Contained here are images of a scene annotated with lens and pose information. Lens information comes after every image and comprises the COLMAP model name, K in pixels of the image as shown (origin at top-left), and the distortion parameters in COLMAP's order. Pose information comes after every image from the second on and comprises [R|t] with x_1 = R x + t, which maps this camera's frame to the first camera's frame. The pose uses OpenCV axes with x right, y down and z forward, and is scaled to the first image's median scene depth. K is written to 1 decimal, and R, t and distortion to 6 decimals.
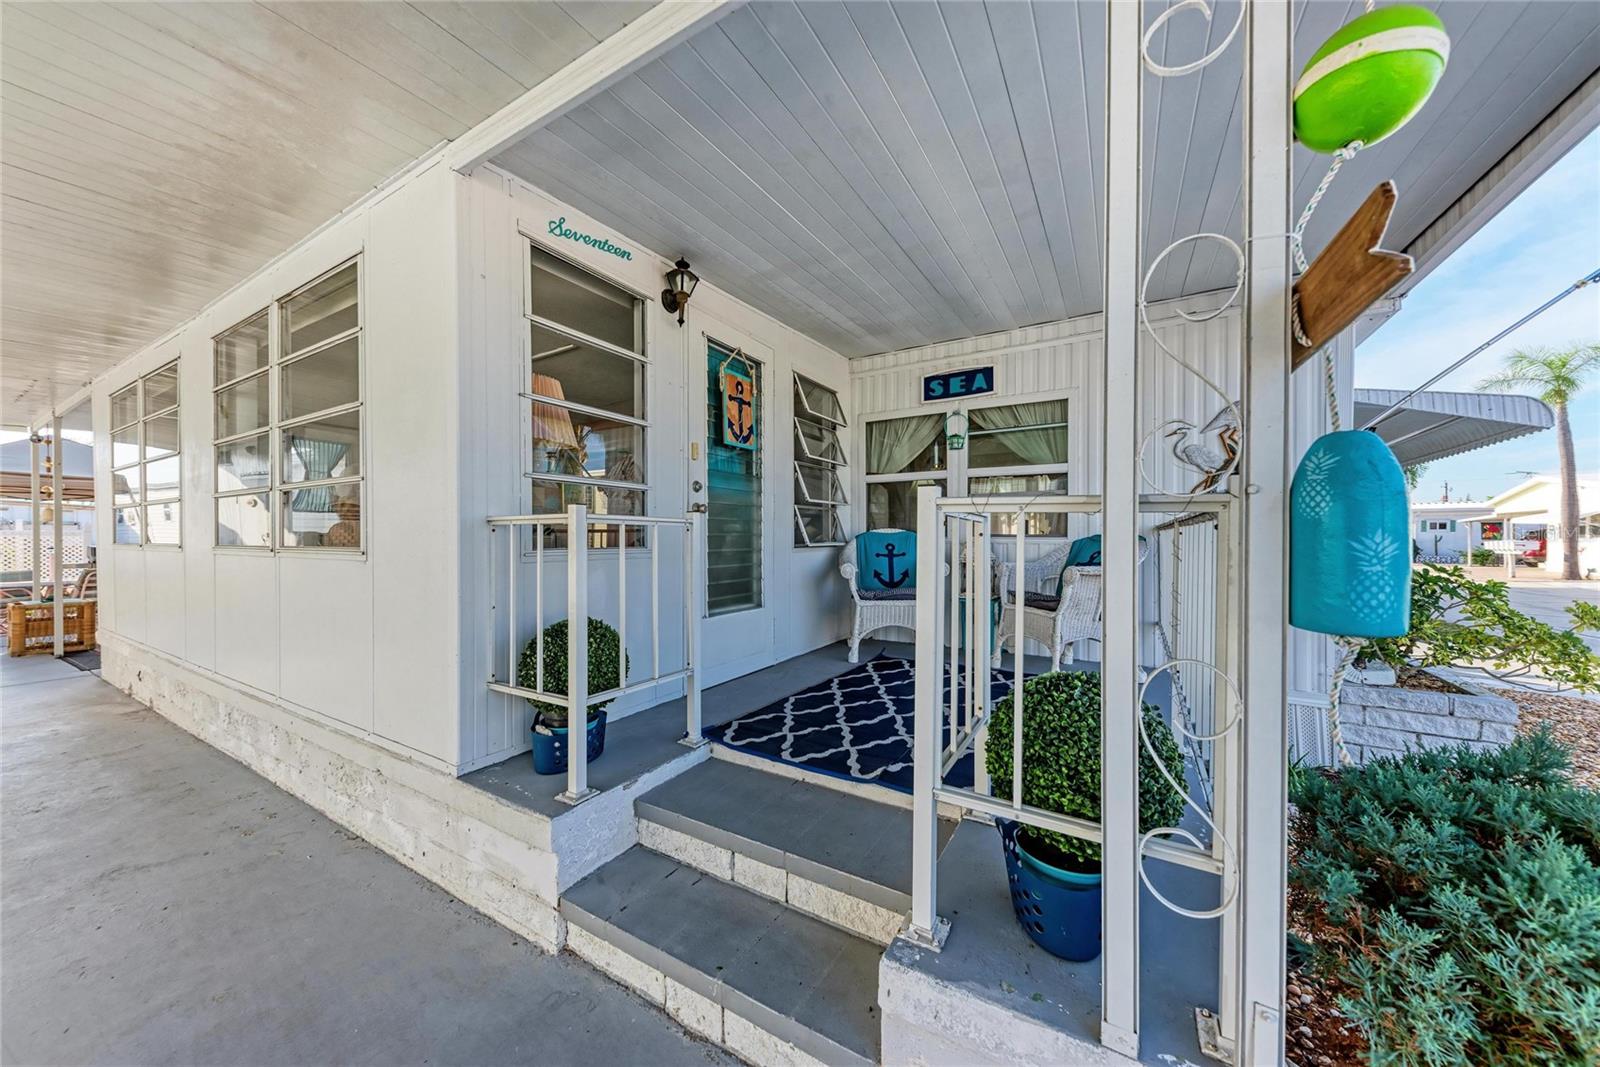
lens RADIAL K [[550.8, 0, 796.5], [0, 550.8, 542.7], [0, 0, 1]] dist [0.006778, -0.000430]
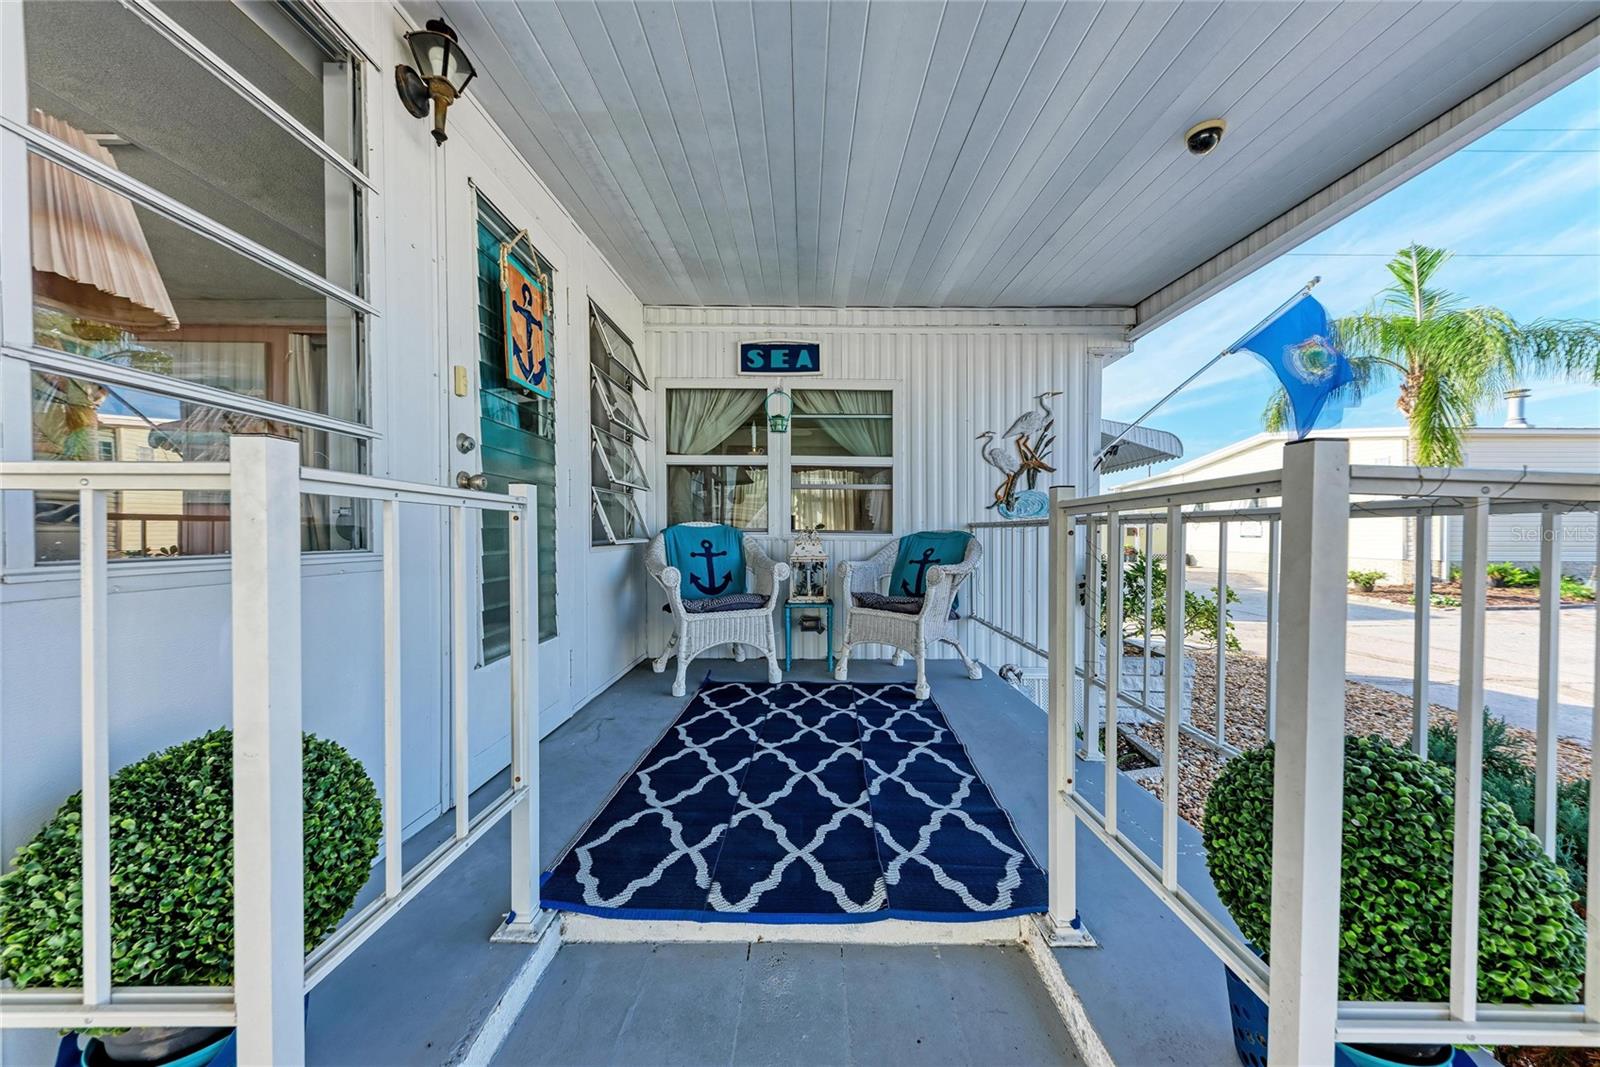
lens RADIAL K [[550.8, 0, 809.3], [0, 550.8, 542.7], [0, 0, 1]] dist [0.006778, -0.000430]
pose [[0.855897, -0.003128, 0.517137, -0.150054], [-0.002174, 0.999951, 0.009646, -0.003492], [-0.517142, -0.009380, 0.855848, 0.277752]]
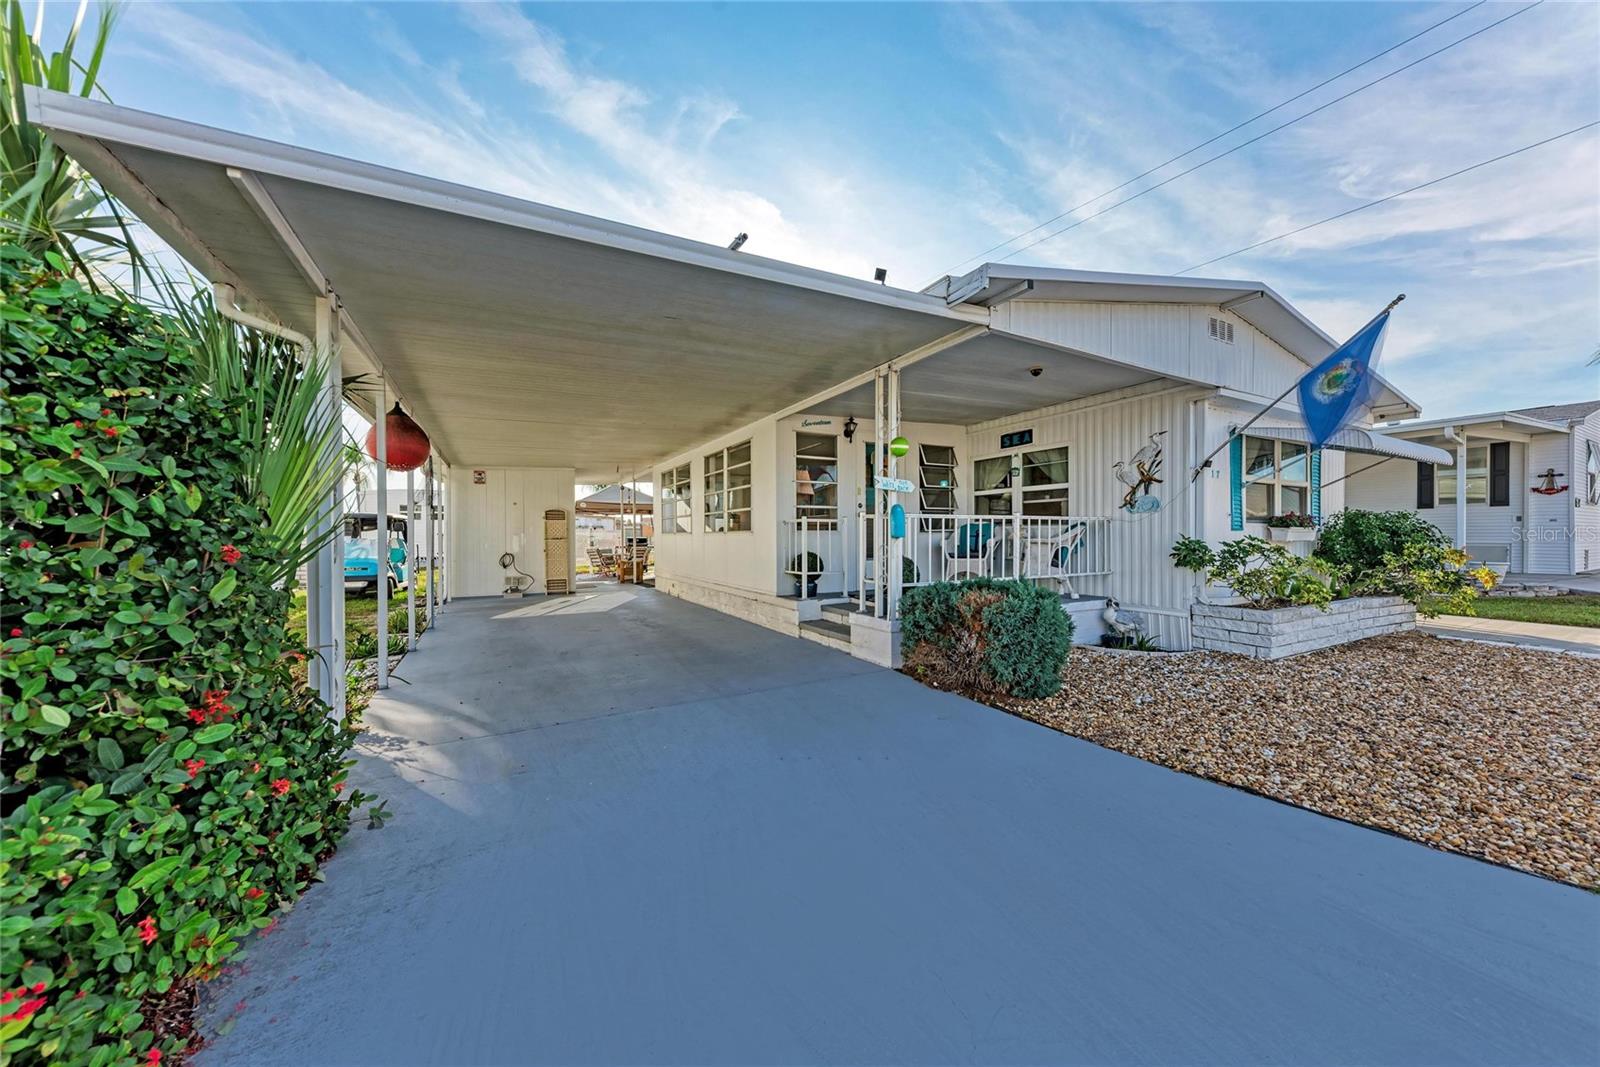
lens RADIAL K [[550.8, 0, 807.1], [0, 550.8, 533.3], [0, 0, 1]] dist [0.006778, -0.000430]
pose [[0.869625, -0.007345, -0.493658, 0.717657], [0.003722, 0.999958, -0.008322, 0.034319], [0.493699, 0.005399, 0.869616, -1.083263]]
